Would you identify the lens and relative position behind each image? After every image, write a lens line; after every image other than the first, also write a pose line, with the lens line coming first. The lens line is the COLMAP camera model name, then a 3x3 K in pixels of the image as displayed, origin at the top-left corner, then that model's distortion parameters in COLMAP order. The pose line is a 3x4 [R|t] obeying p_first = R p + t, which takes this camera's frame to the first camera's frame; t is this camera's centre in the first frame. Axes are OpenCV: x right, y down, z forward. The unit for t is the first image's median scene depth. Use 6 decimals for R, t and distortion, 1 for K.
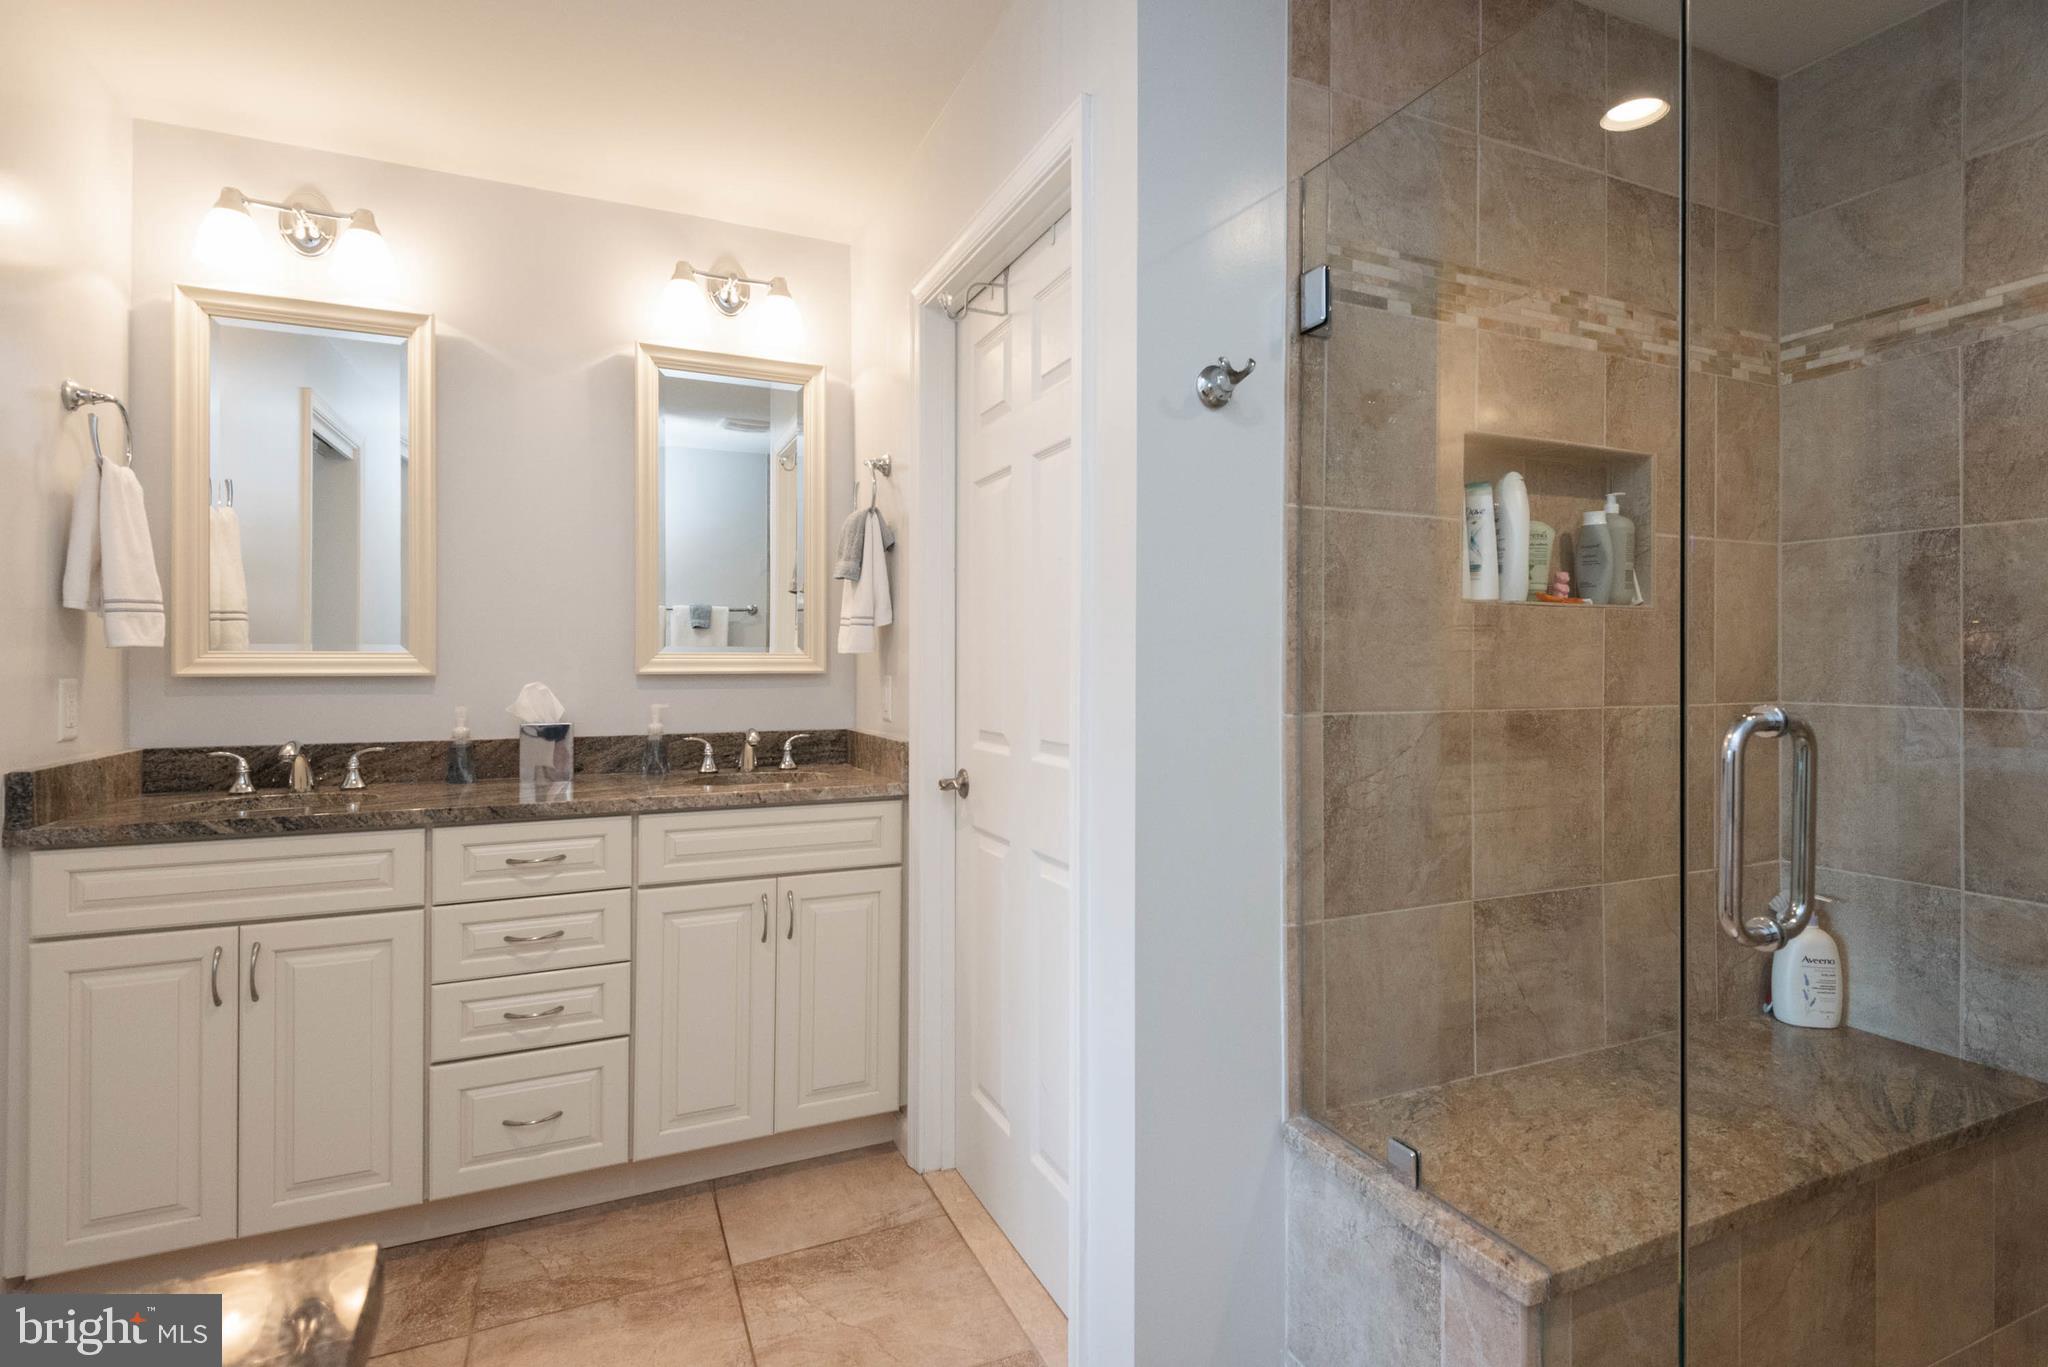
lens RADIAL K [[969.4, 0, 1020.0], [0, 969.4, 670.1], [0, 0, 1]] dist [0.024398, -0.000776]
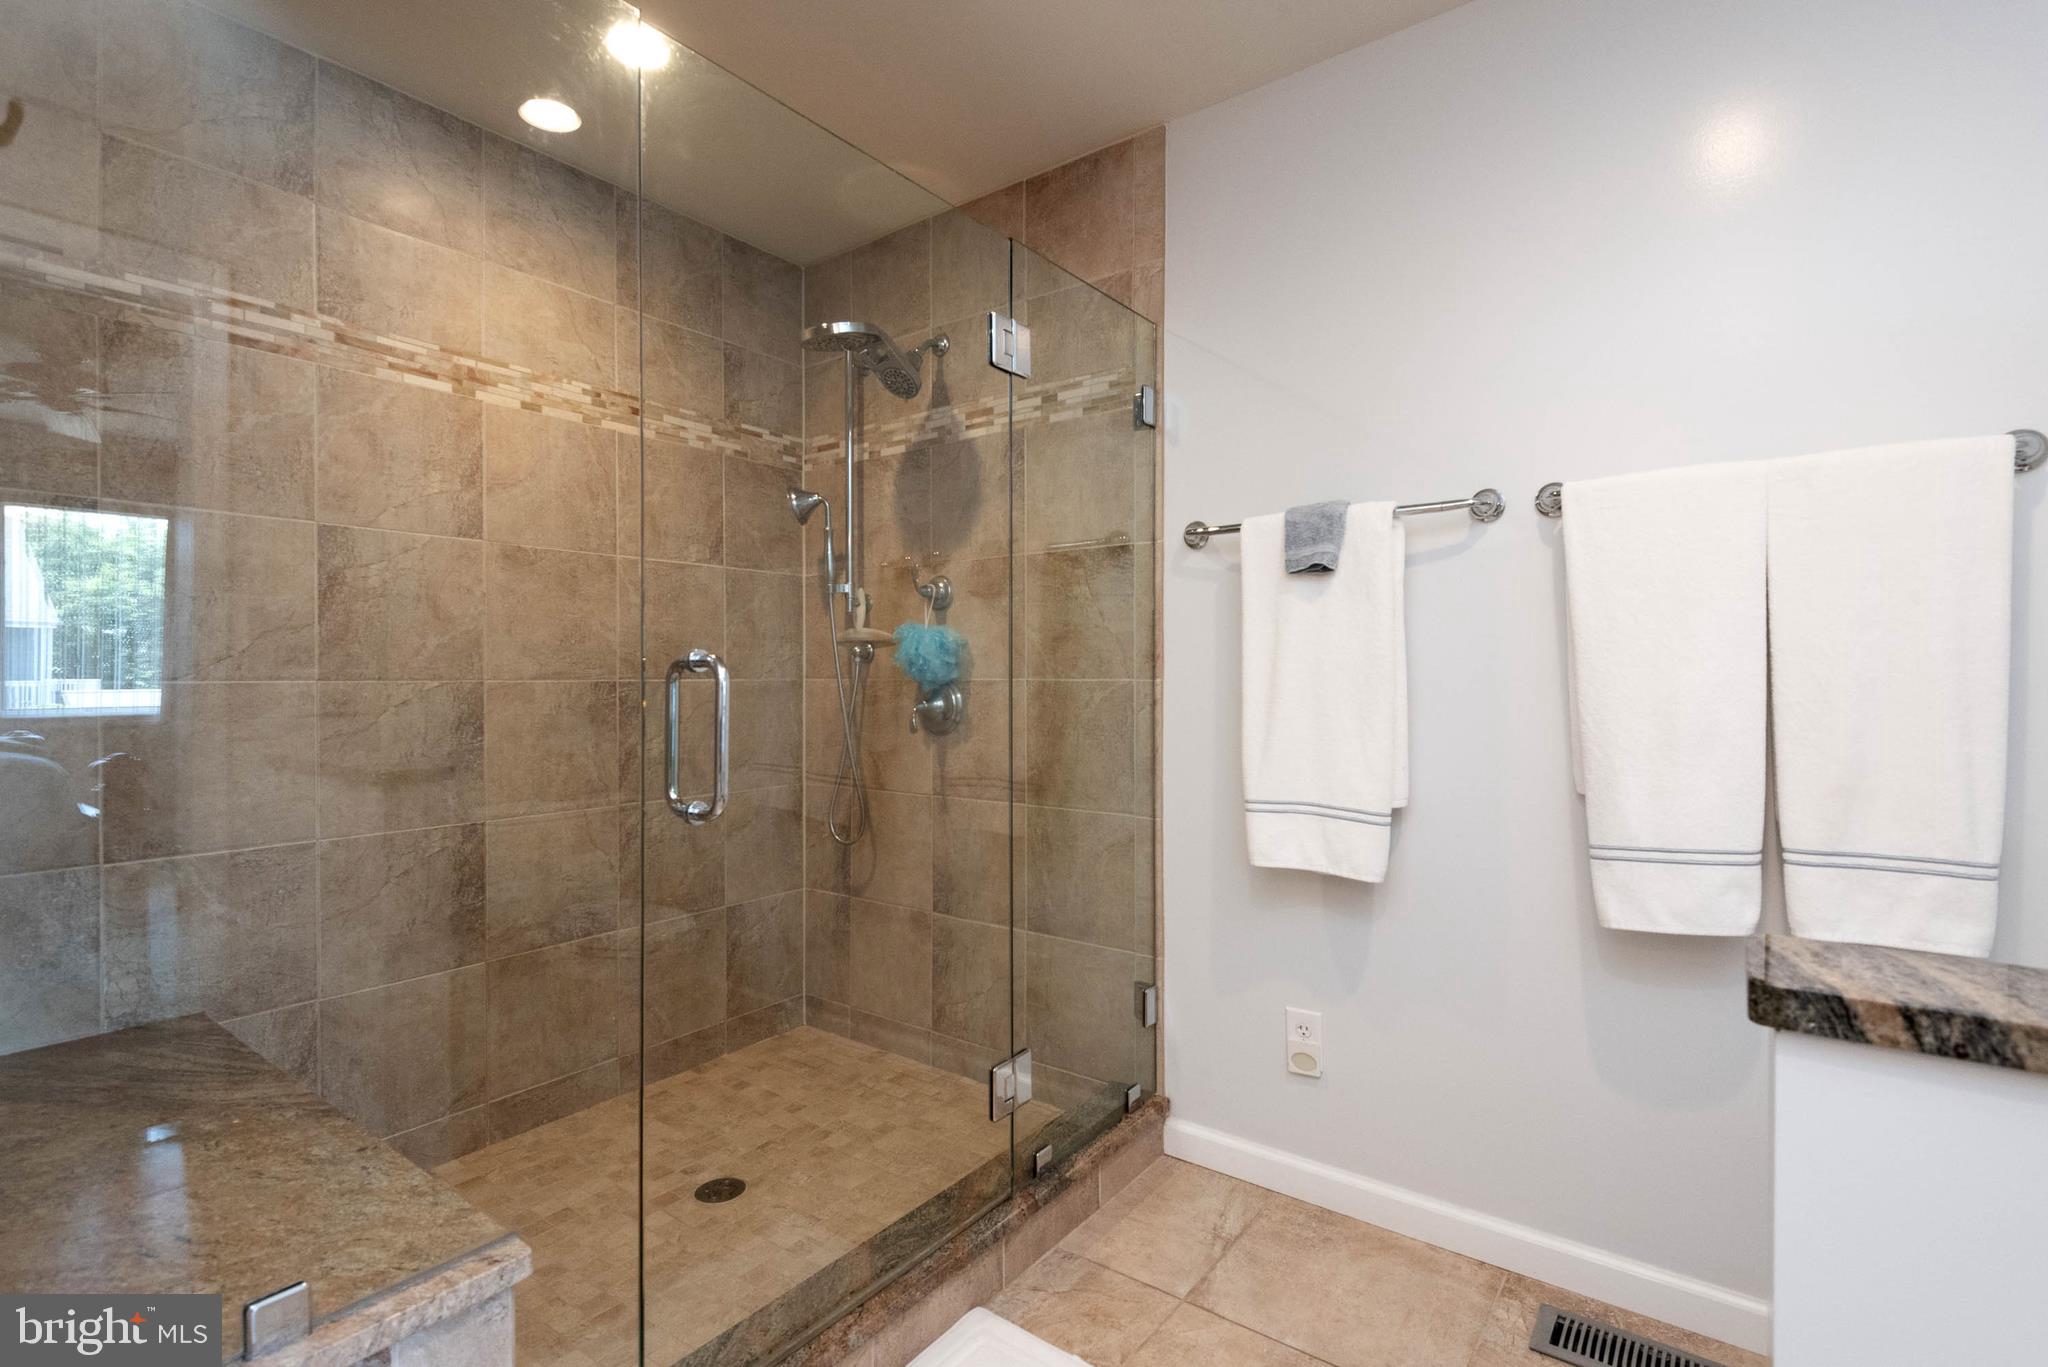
lens RADIAL K [[969.4, 0, 1023.7], [0, 969.4, 680.4], [0, 0, 1]] dist [0.024398, -0.000776]
pose [[-0.465976, -0.004009, 0.884789, -0.366695], [0.005282, 0.999959, 0.007313, 0.035774], [-0.884782, 0.008081, -0.465935, 0.655583]]
